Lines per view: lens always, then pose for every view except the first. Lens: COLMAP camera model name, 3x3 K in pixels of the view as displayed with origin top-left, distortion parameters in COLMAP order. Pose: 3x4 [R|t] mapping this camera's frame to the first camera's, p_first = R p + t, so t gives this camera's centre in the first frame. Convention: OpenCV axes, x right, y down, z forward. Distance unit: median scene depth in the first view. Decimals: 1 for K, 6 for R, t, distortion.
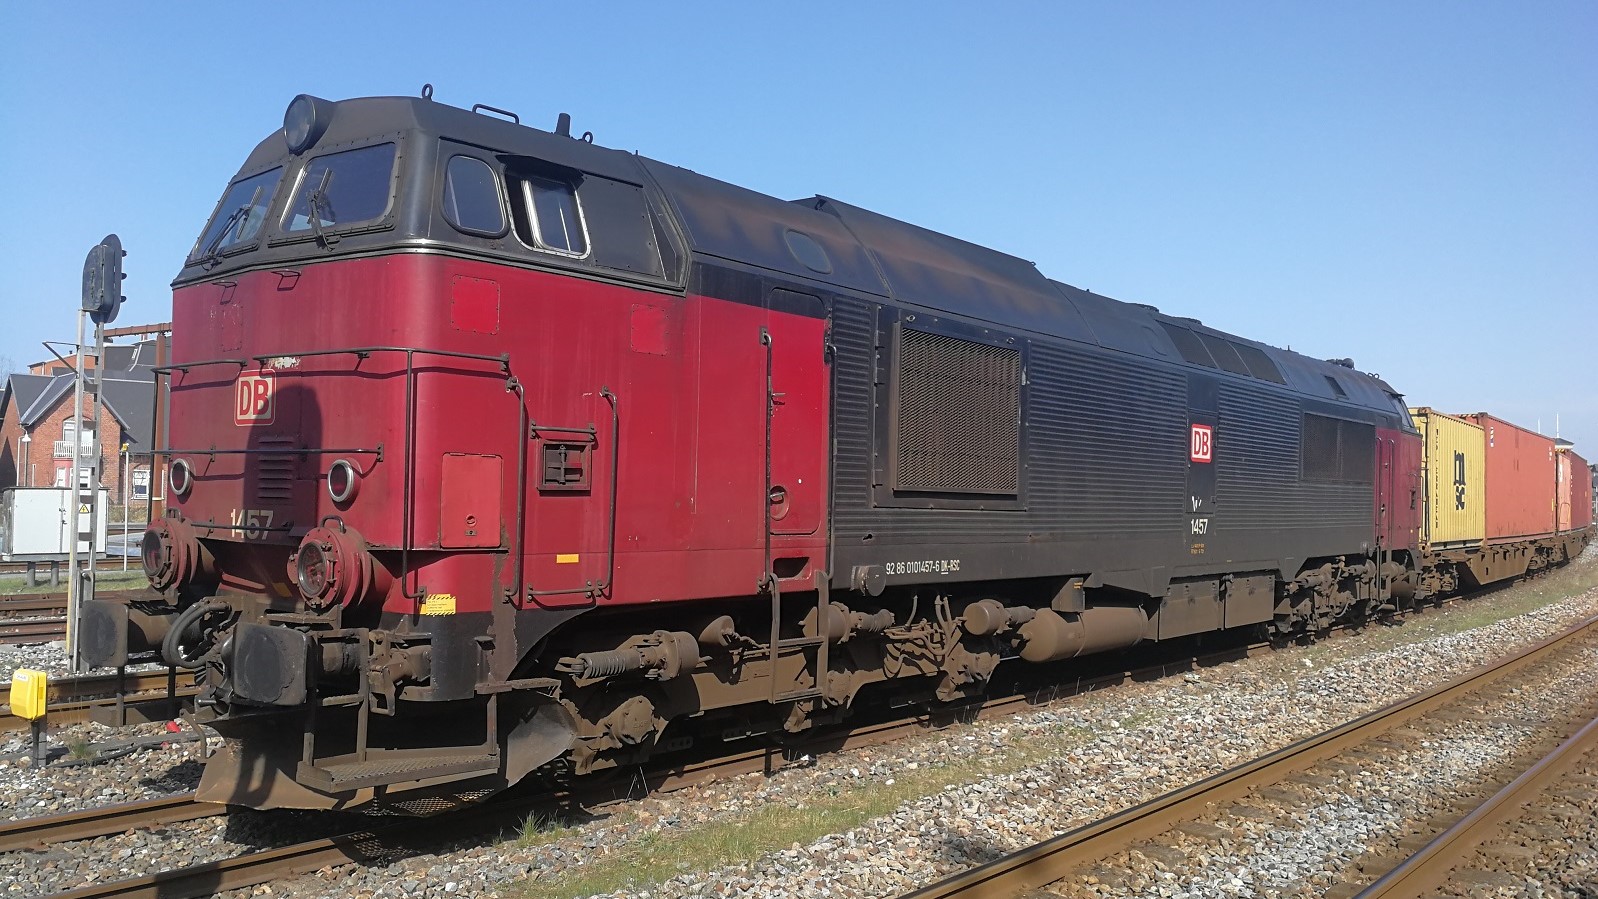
lens RADIAL K [[1286.2, 0, 810.3], [0, 1286.2, 440.1], [0, 0, 1]] dist [0.039807, 0.001079]
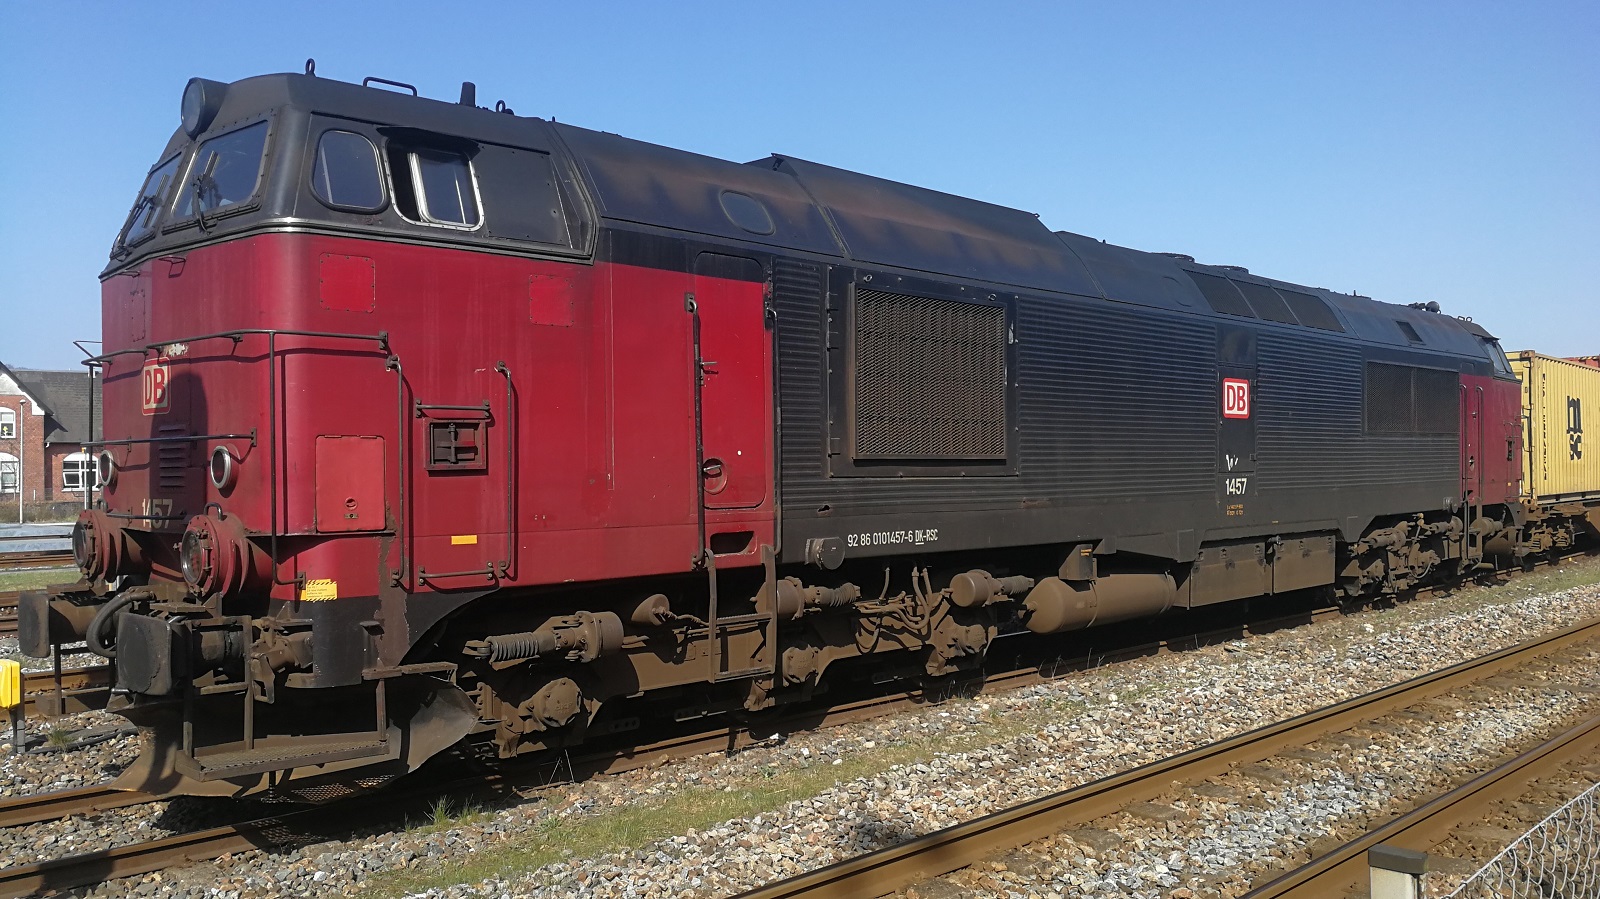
lens RADIAL K [[1287.8, 0, 806.5], [0, 1287.8, 446.3], [0, 0, 1]] dist [0.039807, 0.001079]
pose [[0.993977, -0.032904, -0.104532, 0.147790], [0.035619, 0.999072, 0.024218, 0.005881], [0.103638, -0.027796, 0.994227, 0.048103]]
